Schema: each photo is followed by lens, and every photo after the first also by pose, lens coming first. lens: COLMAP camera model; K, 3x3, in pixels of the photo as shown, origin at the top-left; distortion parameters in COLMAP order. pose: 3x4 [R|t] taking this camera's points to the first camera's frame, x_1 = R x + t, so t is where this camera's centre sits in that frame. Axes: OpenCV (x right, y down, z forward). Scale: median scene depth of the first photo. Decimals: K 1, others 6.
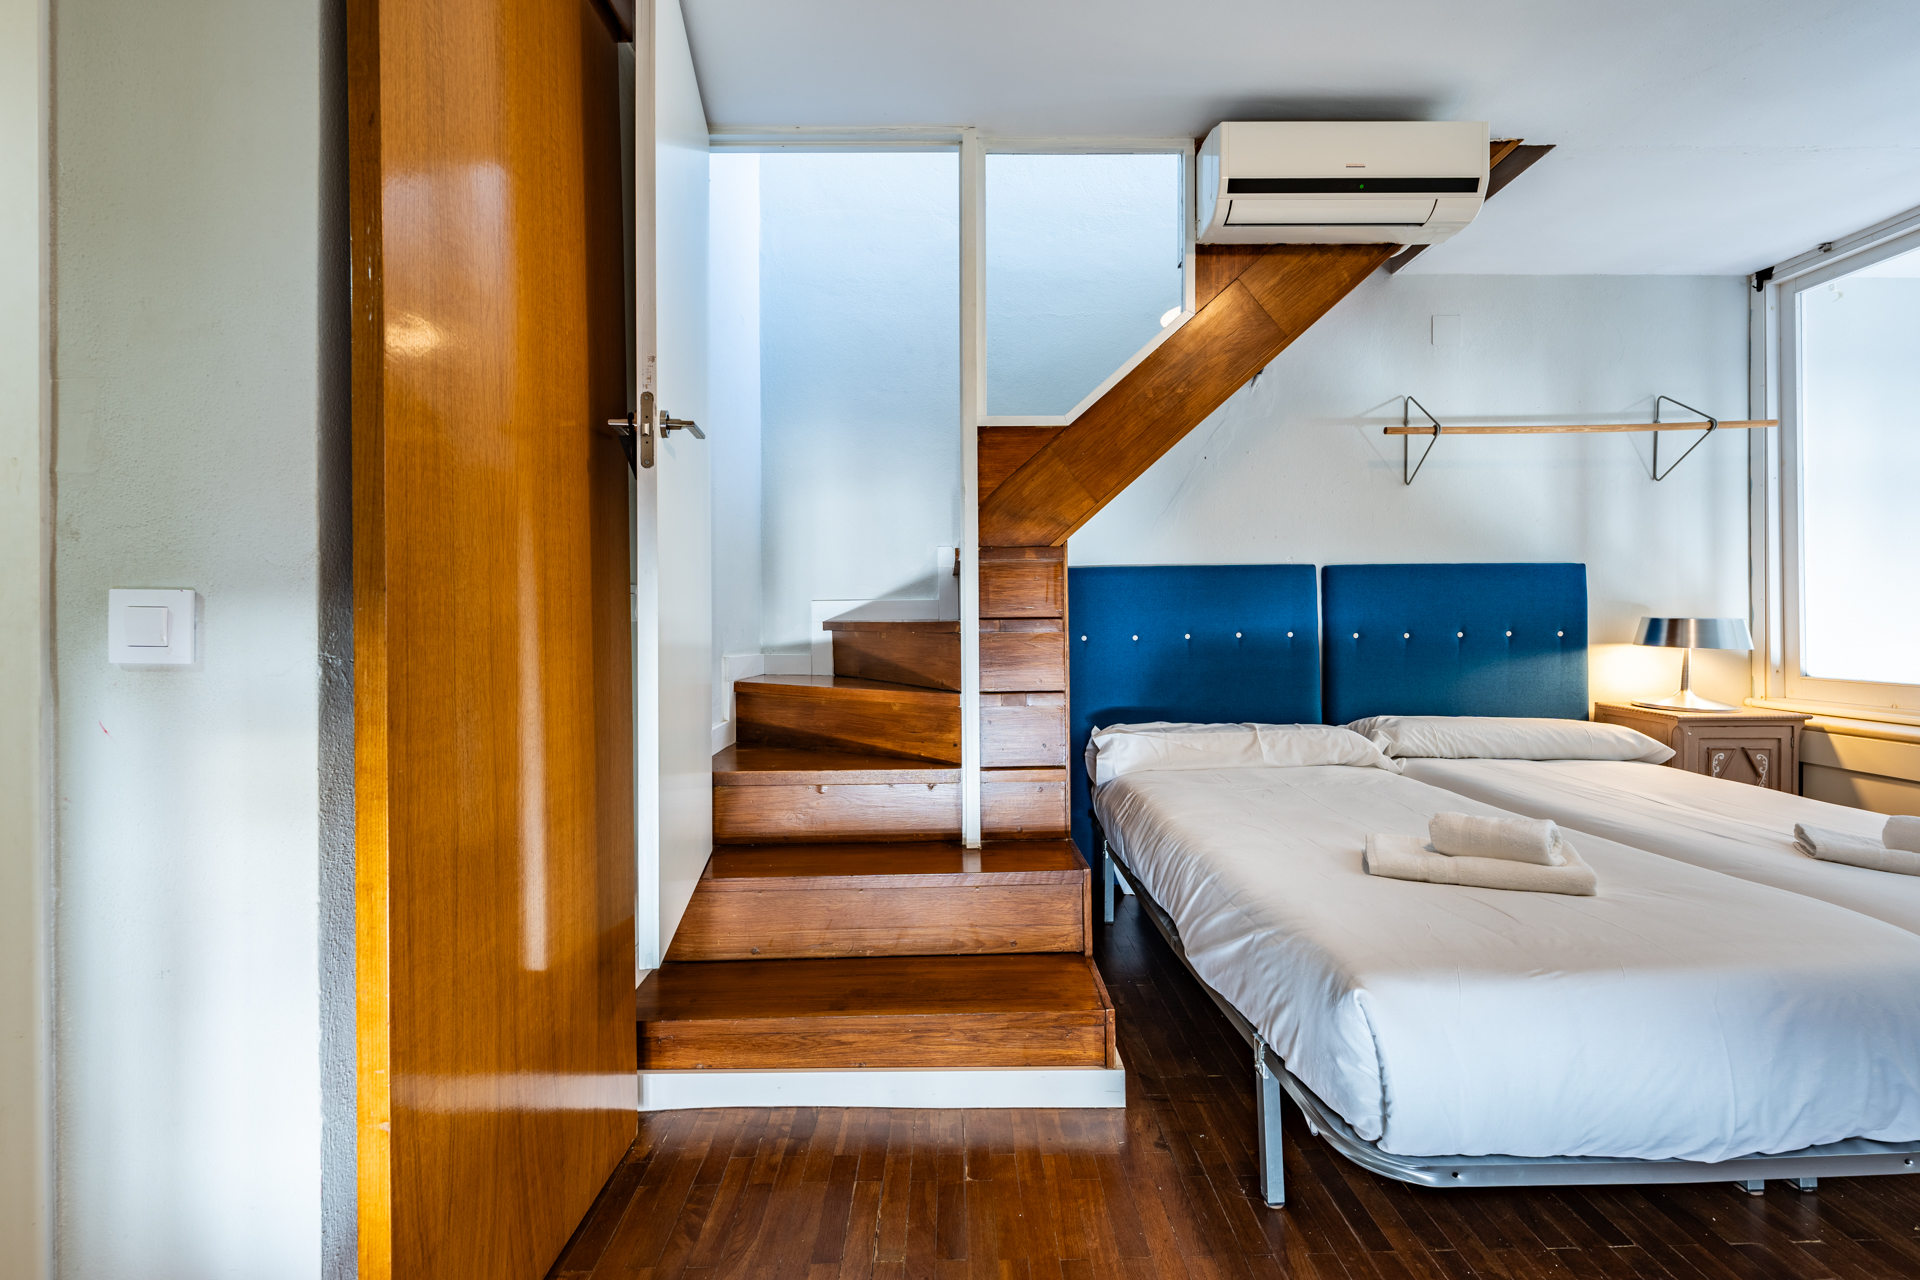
lens RADIAL K [[773.5, 0, 945.2], [0, 773.5, 623.3], [0, 0, 1]] dist [-0.000902, -0.000641]
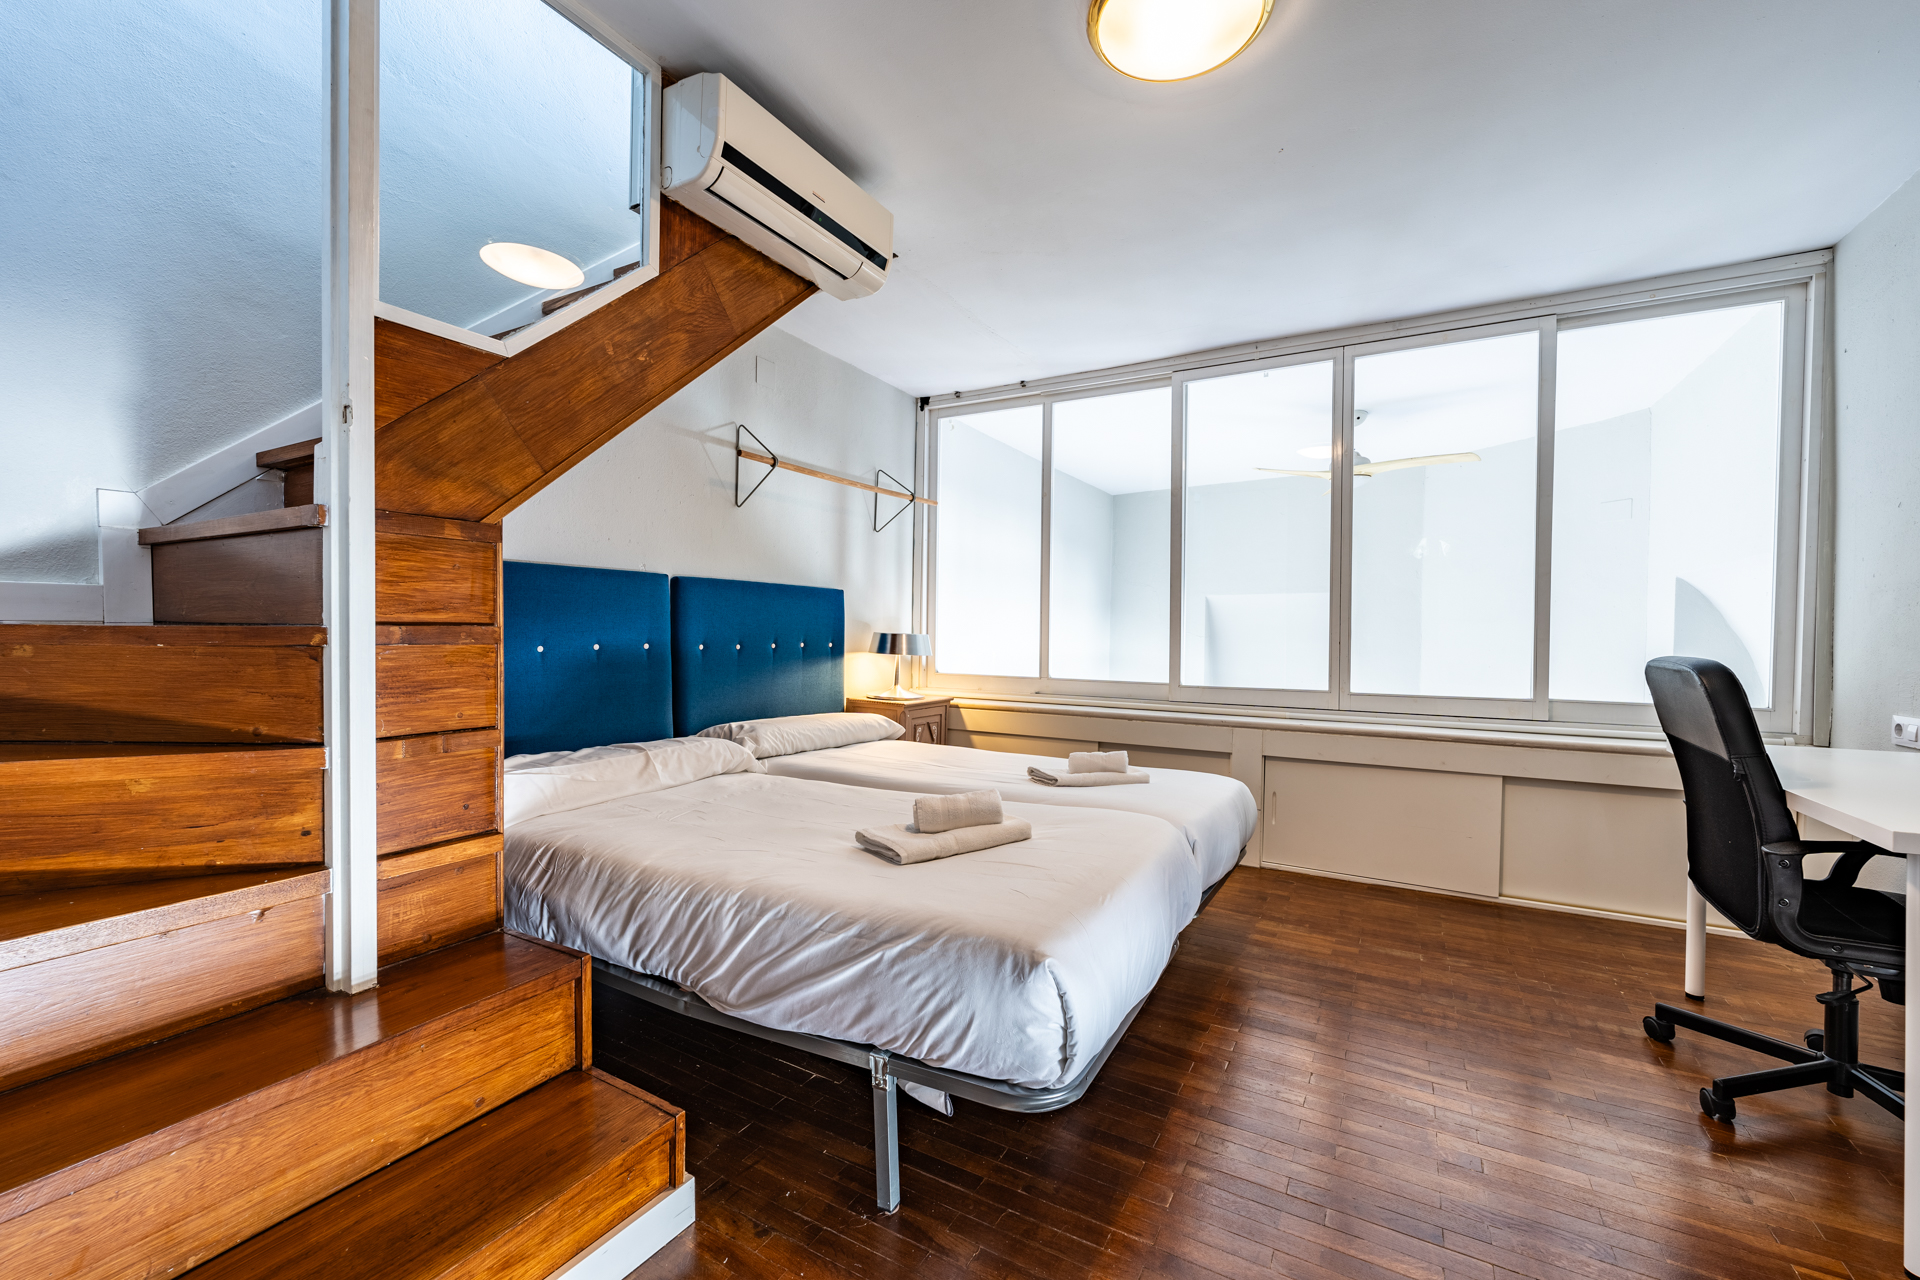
lens RADIAL K [[773.5, 0, 946.8], [0, 773.5, 652.7], [0, 0, 1]] dist [-0.000902, -0.000641]
pose [[0.507695, -0.010765, 0.861470, -0.251585], [-0.009926, 0.999782, 0.018343, 0.001667], [-0.861480, -0.017863, 0.507478, 0.272478]]
